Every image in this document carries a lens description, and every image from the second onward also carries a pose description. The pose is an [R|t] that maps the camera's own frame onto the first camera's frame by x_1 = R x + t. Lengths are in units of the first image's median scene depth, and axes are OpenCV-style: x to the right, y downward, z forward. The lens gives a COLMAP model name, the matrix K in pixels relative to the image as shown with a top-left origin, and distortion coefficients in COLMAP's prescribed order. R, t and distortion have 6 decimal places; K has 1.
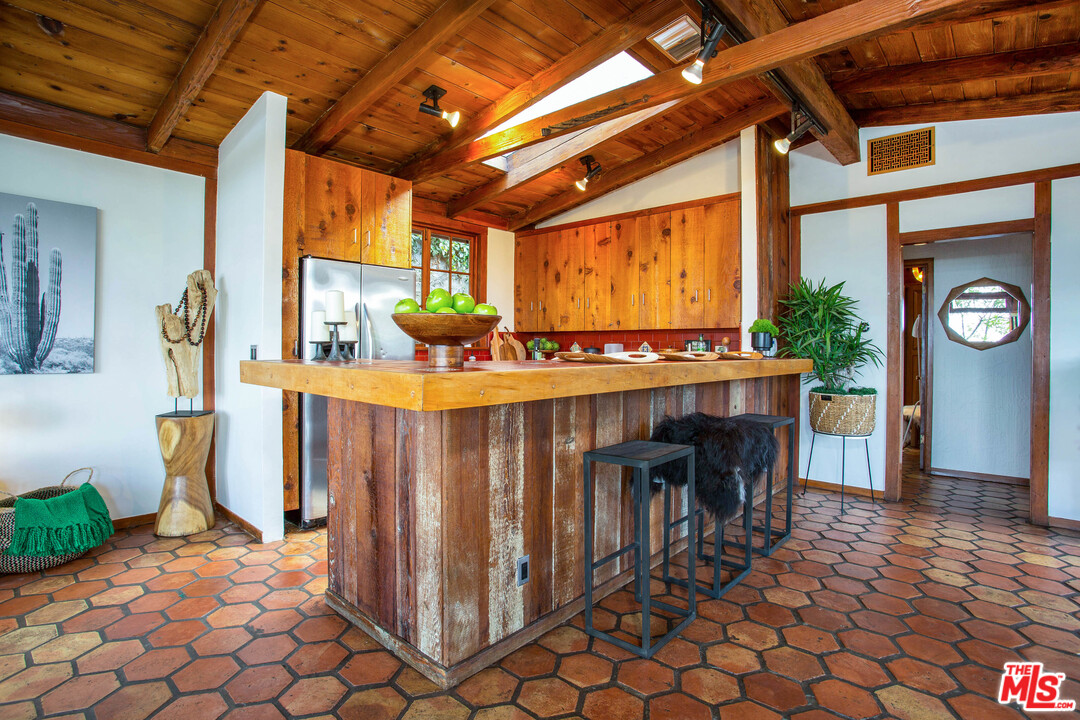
lens RADIAL K [[537.5, 0, 546.9], [0, 537.5, 346.6], [0, 0, 1]] dist [-0.049628, 0.008322]
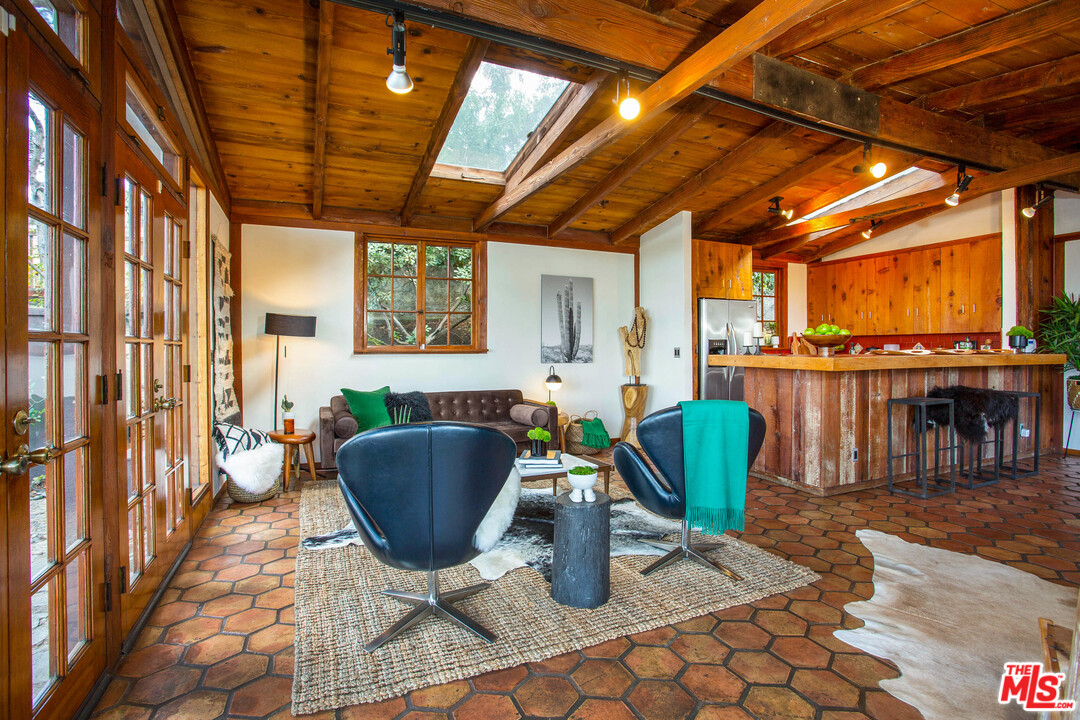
lens RADIAL K [[545.3, 0, 544.7], [0, 545.3, 353.6], [0, 0, 1]] dist [-0.040696, 0.015812]
pose [[0.914404, -0.004272, -0.404780, -0.181726], [0.008704, 0.999921, 0.009110, -0.003051], [0.404709, -0.011854, 0.914369, -0.851786]]
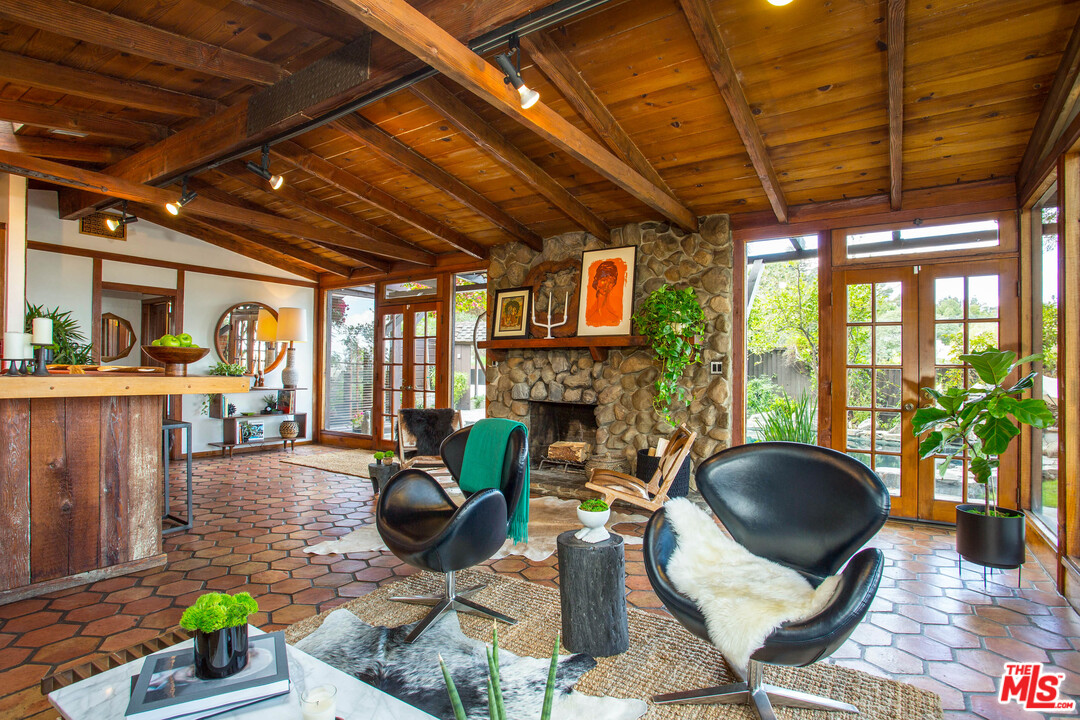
lens RADIAL K [[545.3, 0, 554.1], [0, 545.3, 368.3], [0, 0, 1]] dist [-0.040696, 0.015812]
pose [[-0.171746, -0.008132, 0.985108, -1.108616], [-0.019021, 0.999807, 0.004937, -0.011102], [-0.984958, -0.017890, -0.171867, 0.031908]]
